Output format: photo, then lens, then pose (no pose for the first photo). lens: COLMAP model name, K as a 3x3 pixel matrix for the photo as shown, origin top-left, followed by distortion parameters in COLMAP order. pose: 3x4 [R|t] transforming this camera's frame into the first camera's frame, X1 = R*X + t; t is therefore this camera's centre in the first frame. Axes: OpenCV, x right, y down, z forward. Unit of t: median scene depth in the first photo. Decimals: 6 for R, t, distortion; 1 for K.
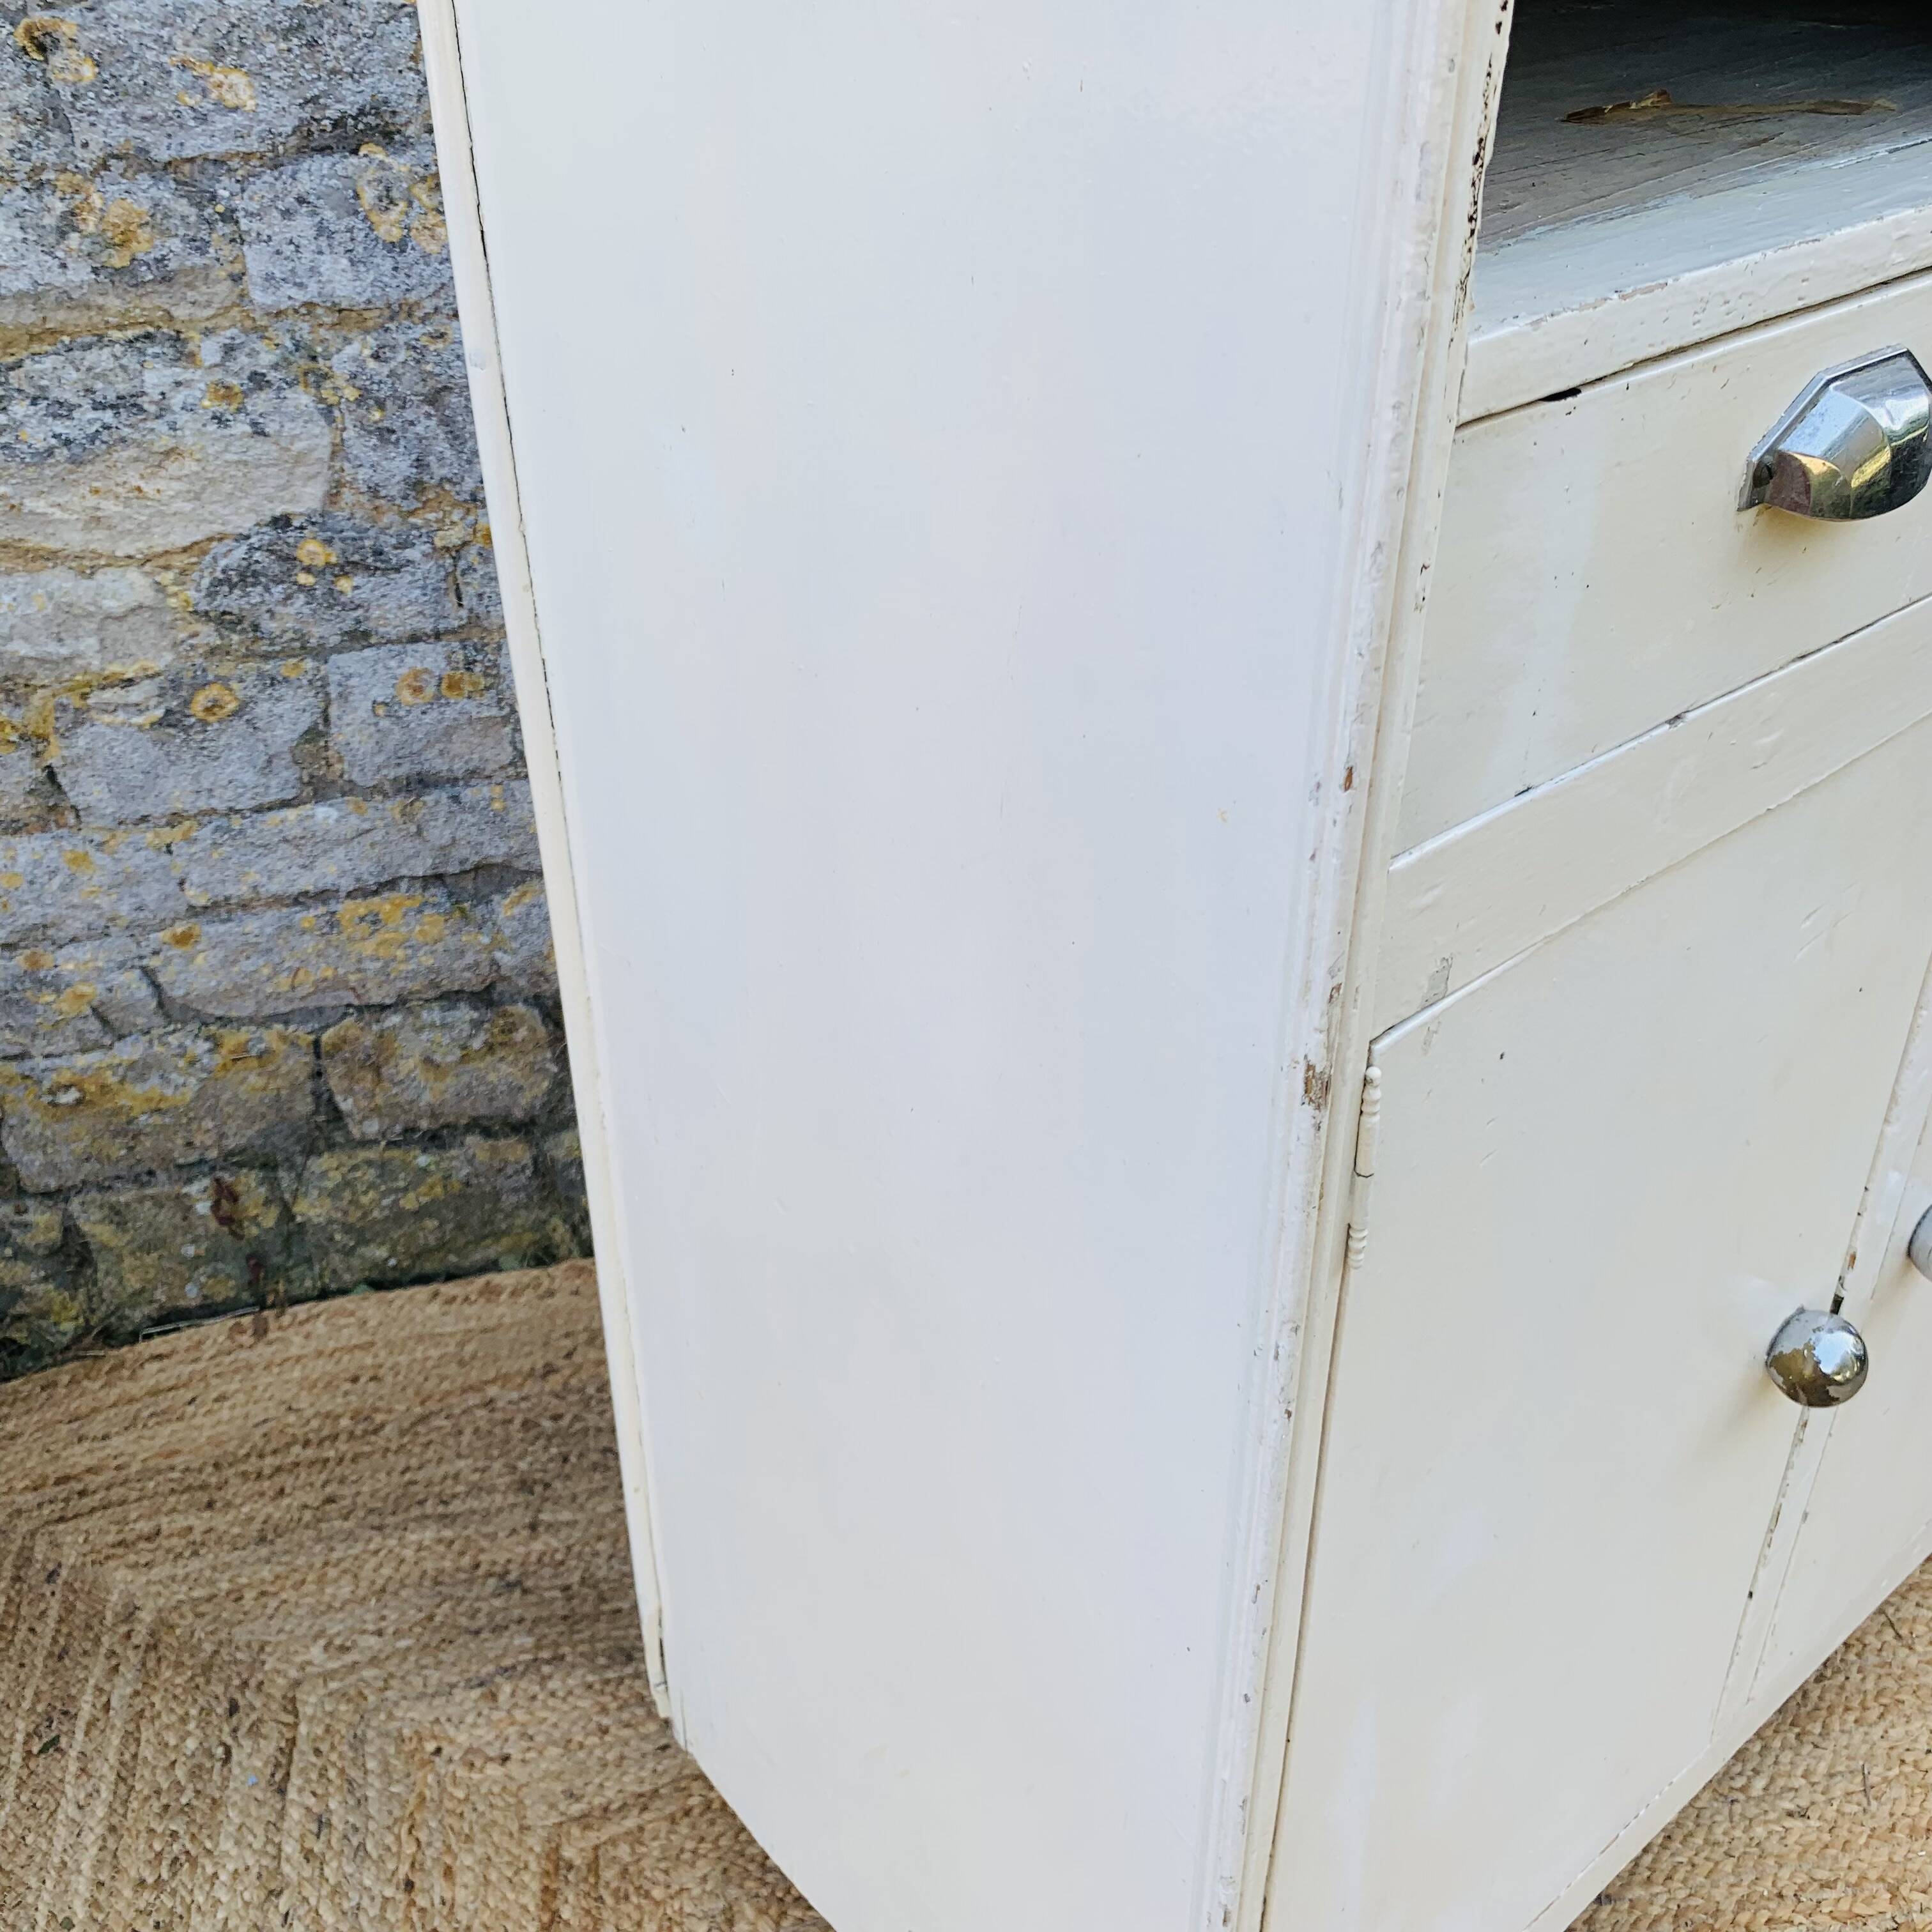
lens RADIAL K [[2023.1, 0, 988.3], [0, 2023.1, 946.6], [0, 0, 1]] dist [-0.002829, 0.001887]
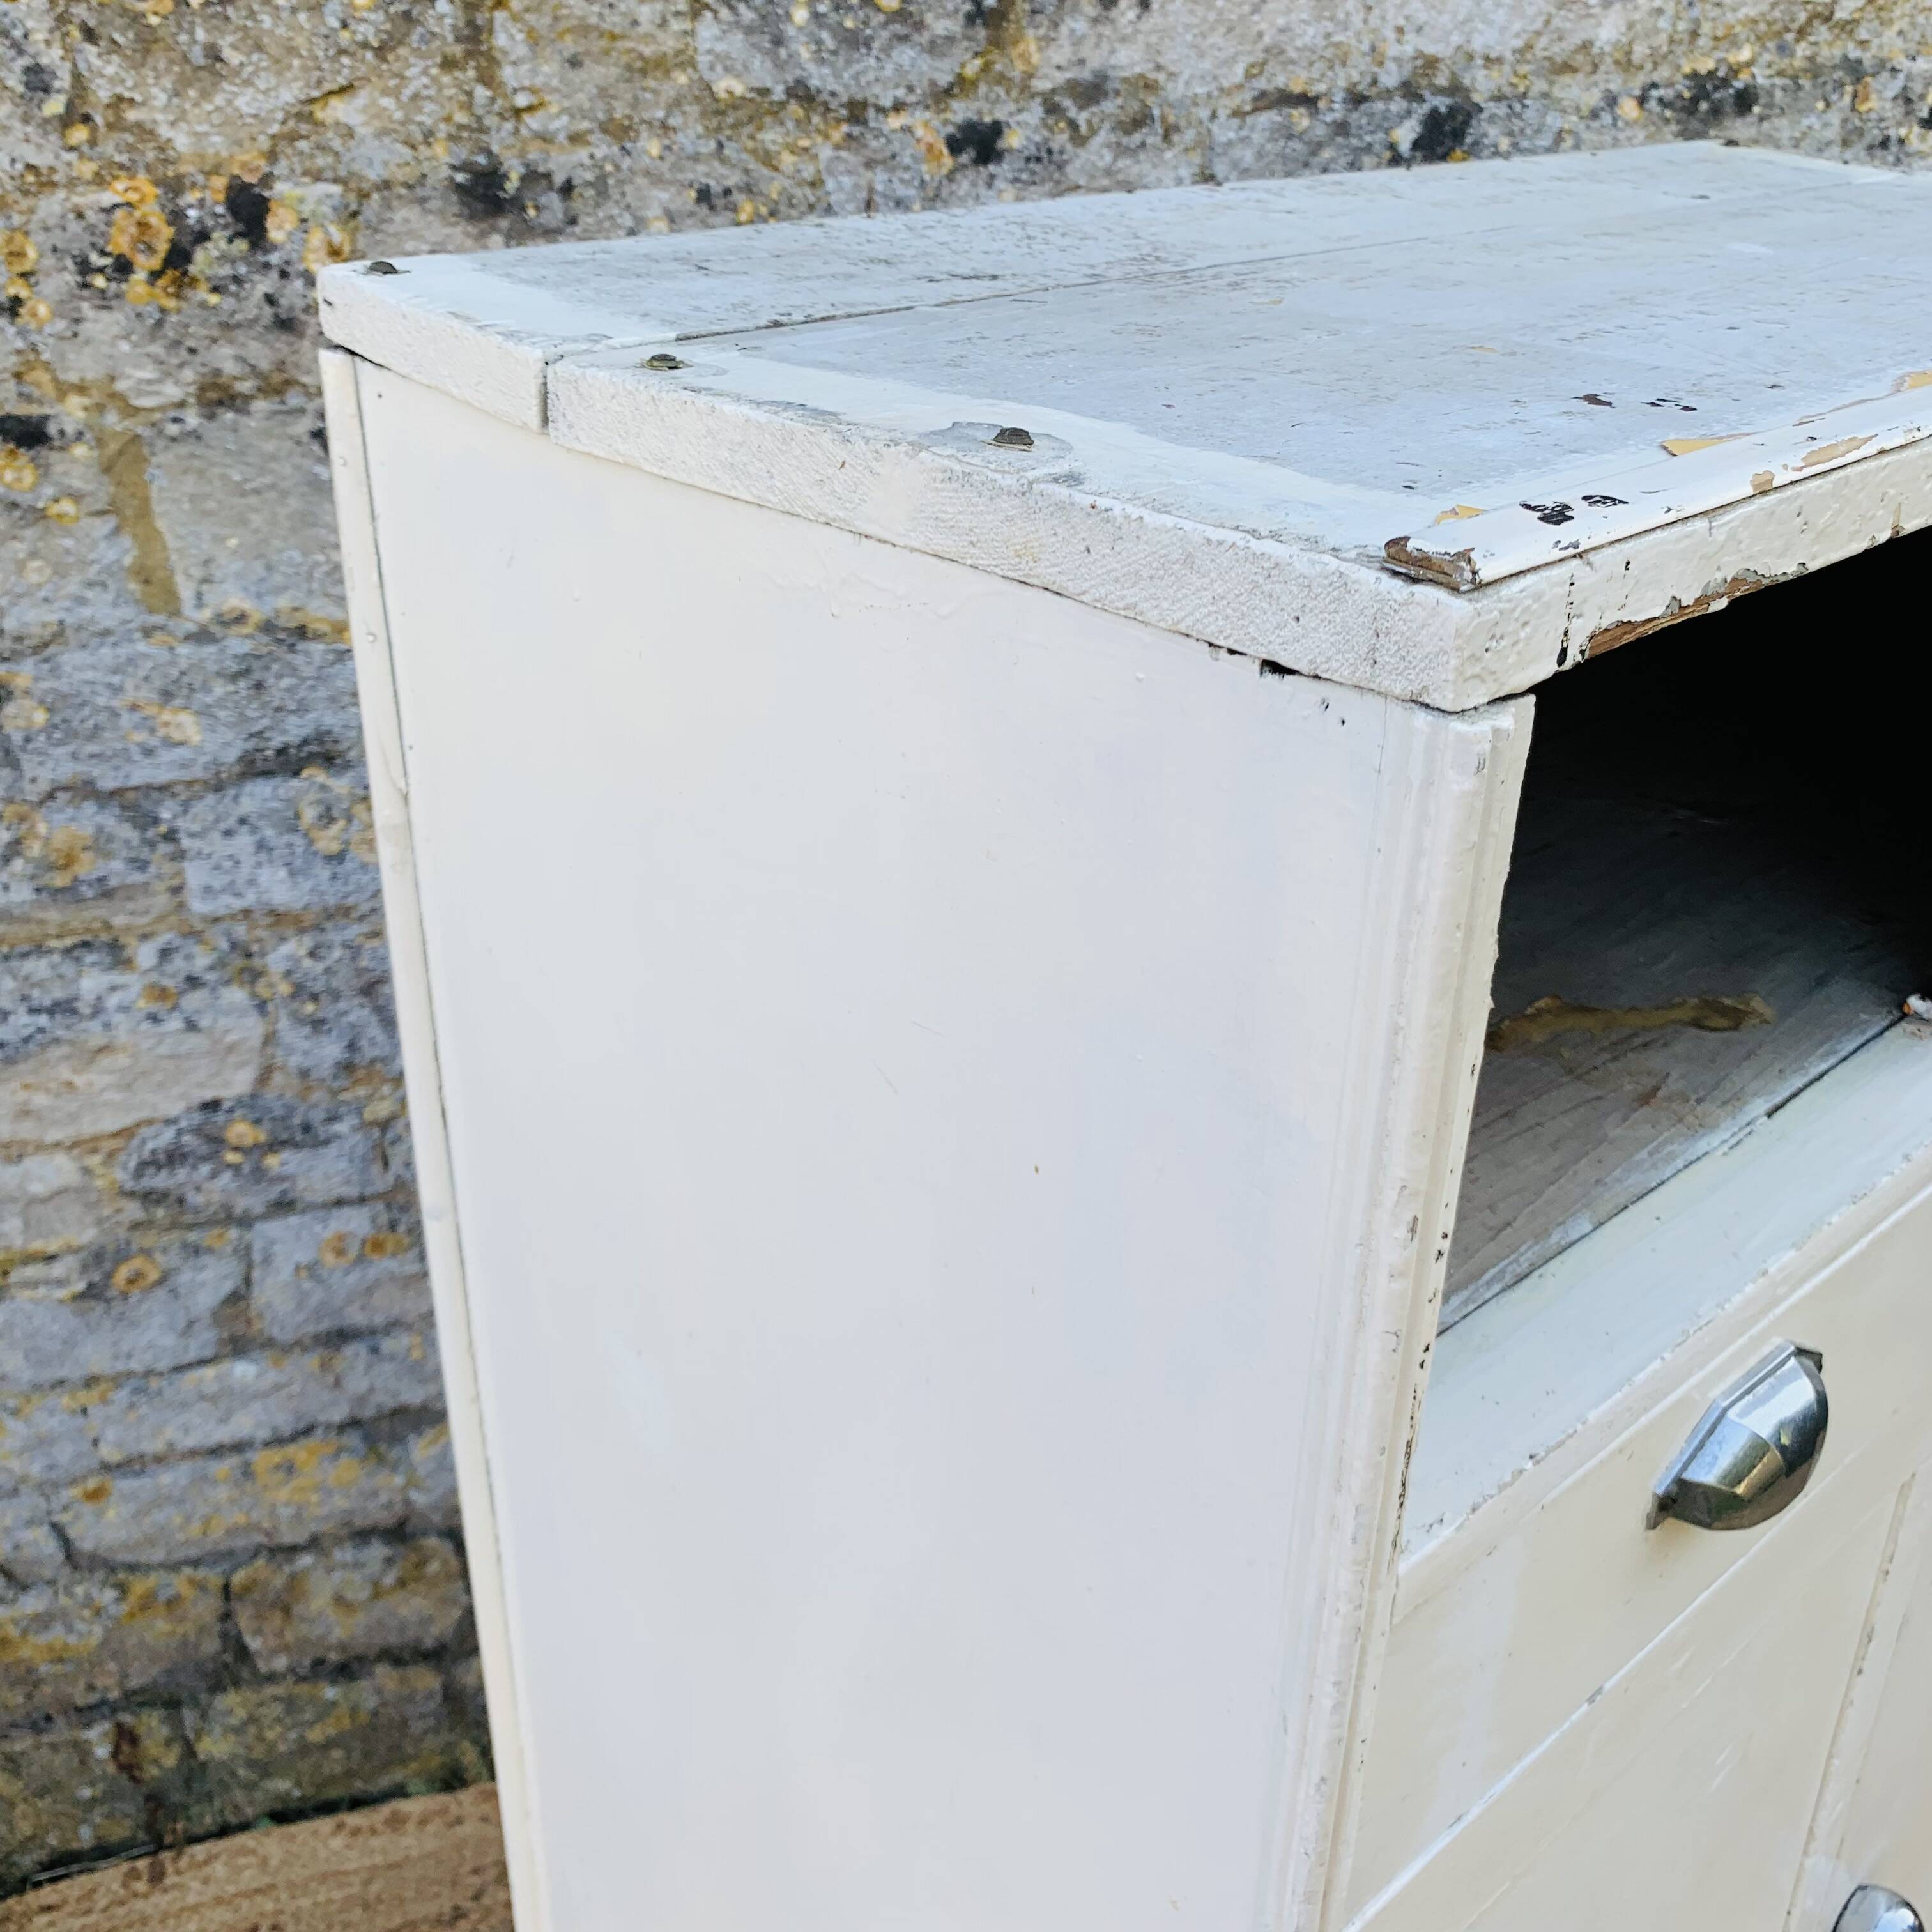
lens RADIAL K [[2038.0, 0, 973.7], [0, 2038.0, 944.2], [0, 0, 1]] dist [-0.041736, 0.063399]
pose [[0.999112, -0.003323, 0.042009, -0.009871], [0.007815, 0.994205, -0.107221, -0.163615], [-0.041409, 0.107454, 0.993347, -0.028760]]
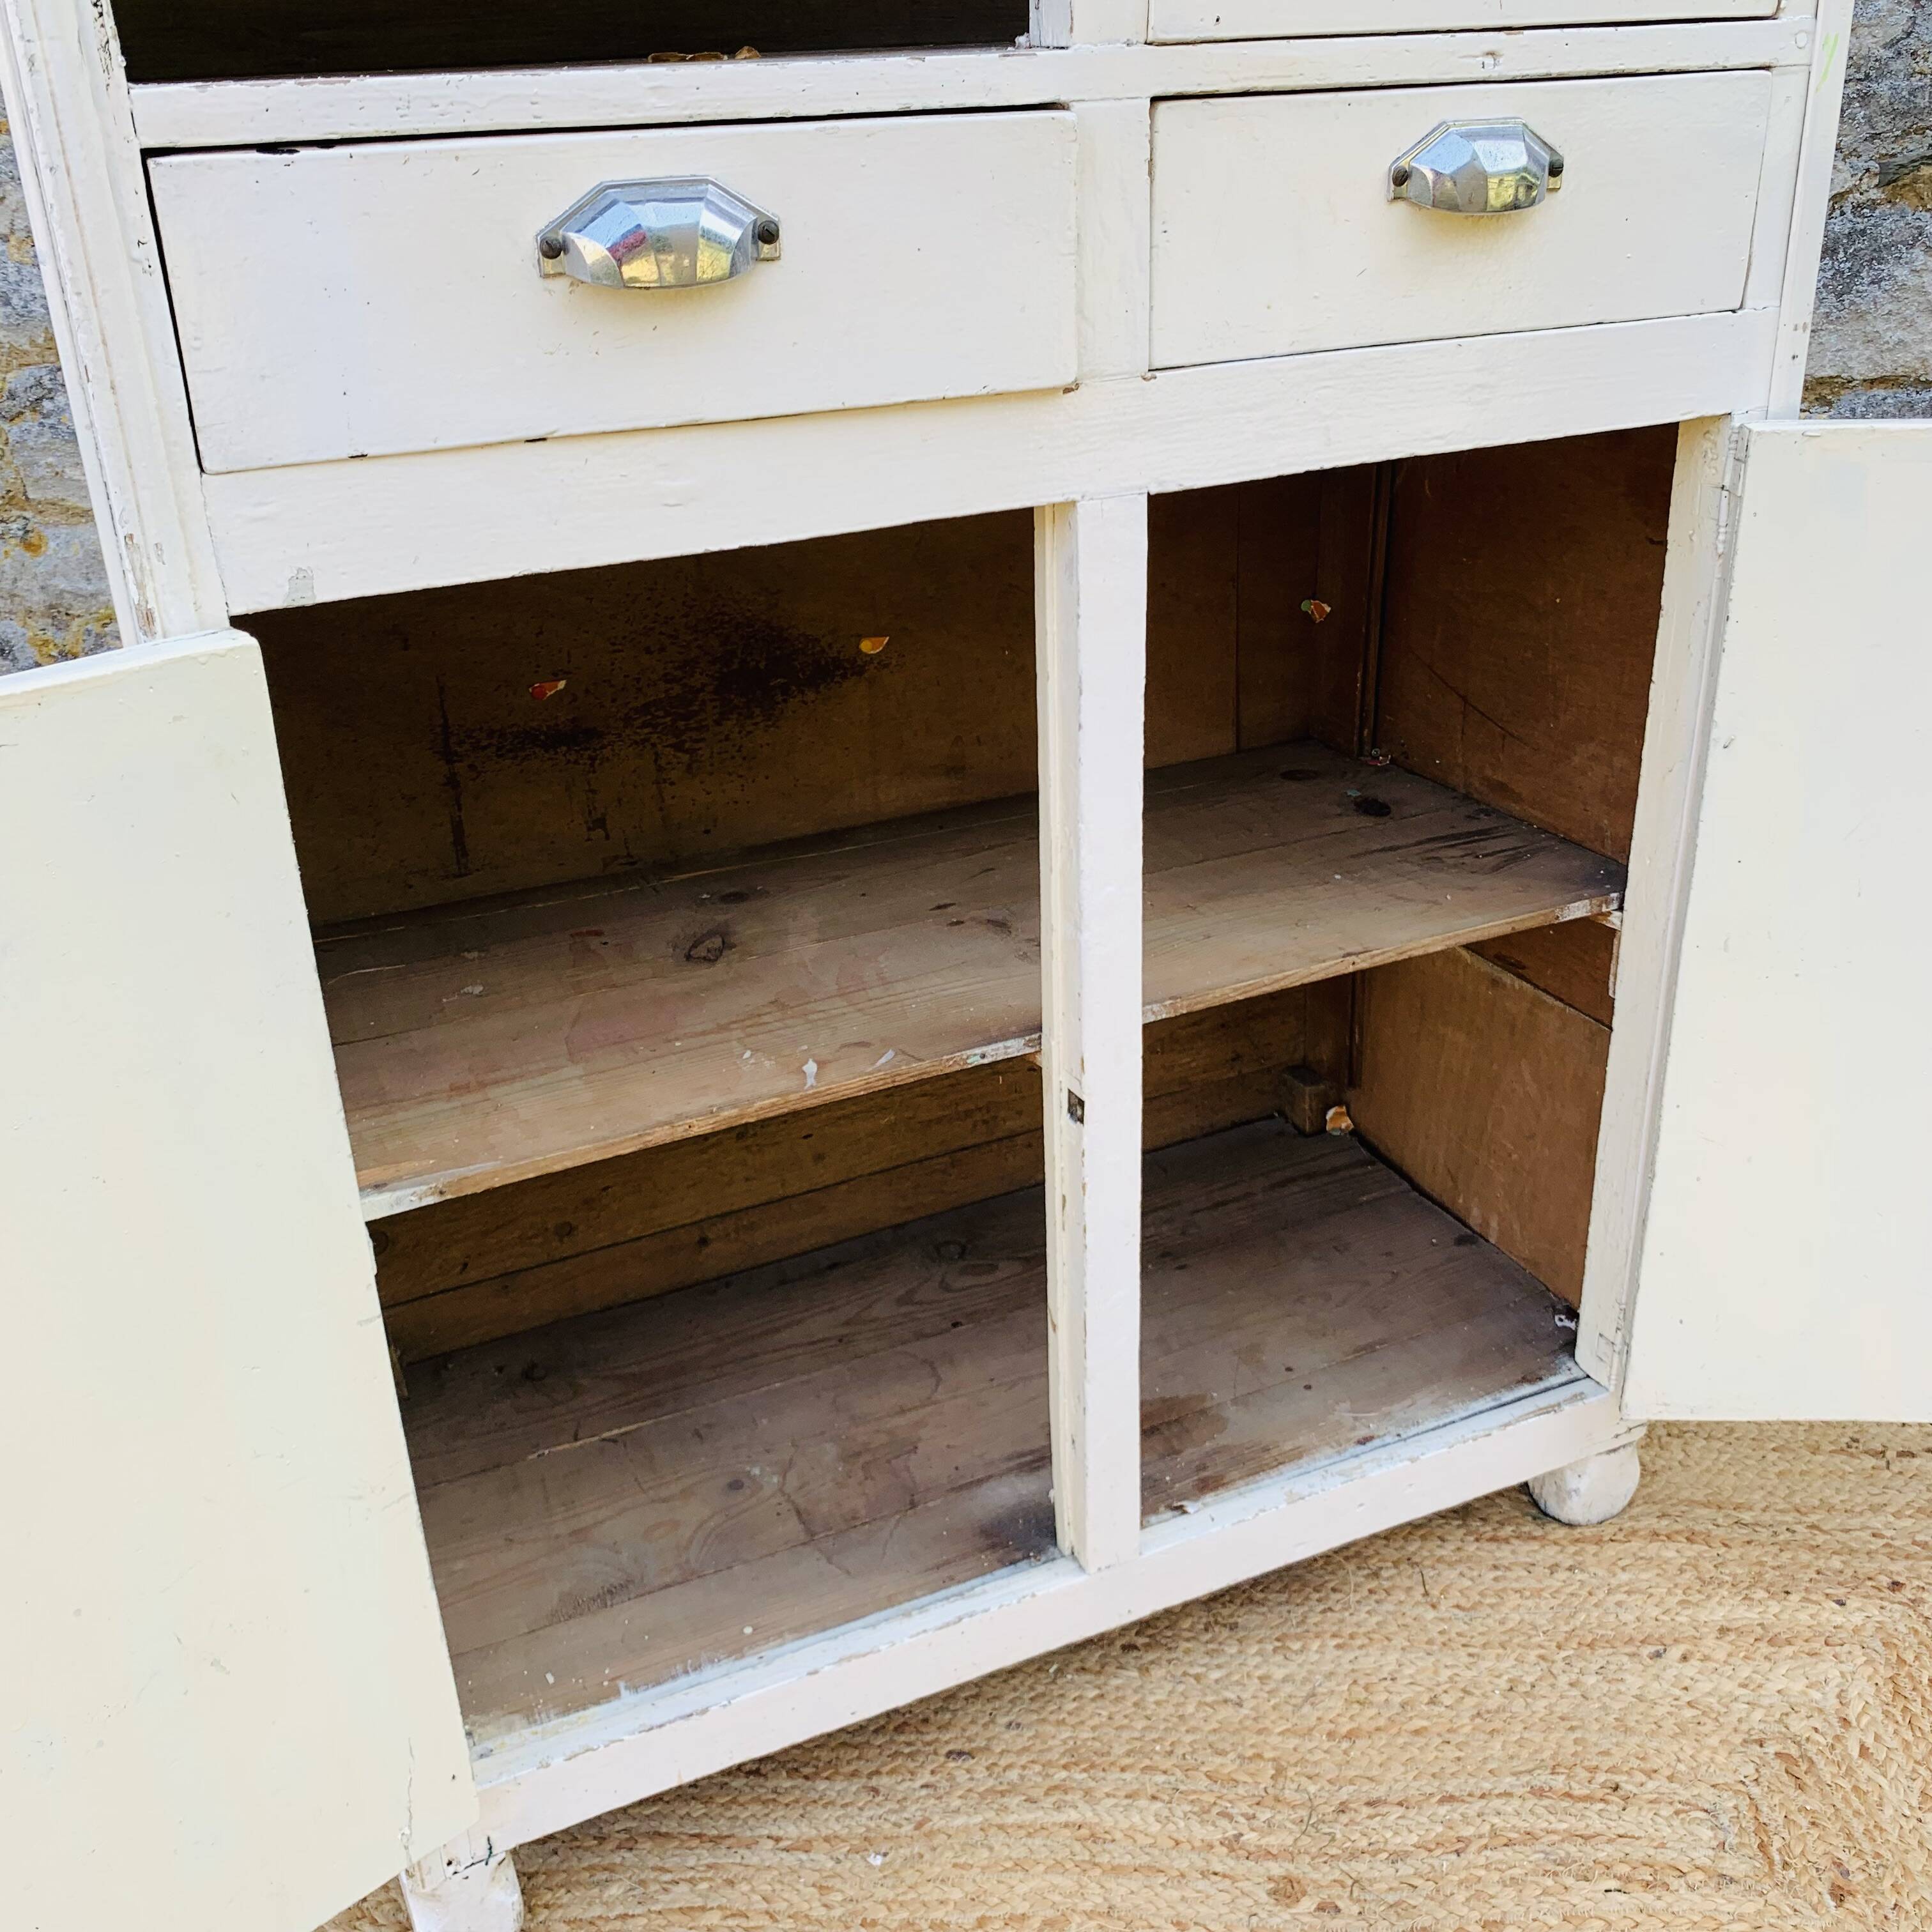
lens RADIAL K [[2015.7, 0, 965.3], [0, 2015.7, 974.8], [0, 0, 1]] dist [-0.009096, 0.012359]
pose [[0.959871, 0.097347, -0.263003, 0.428867], [-0.126998, 0.987034, -0.098160, 0.148137], [0.250038, 0.127622, 0.959788, -0.083092]]
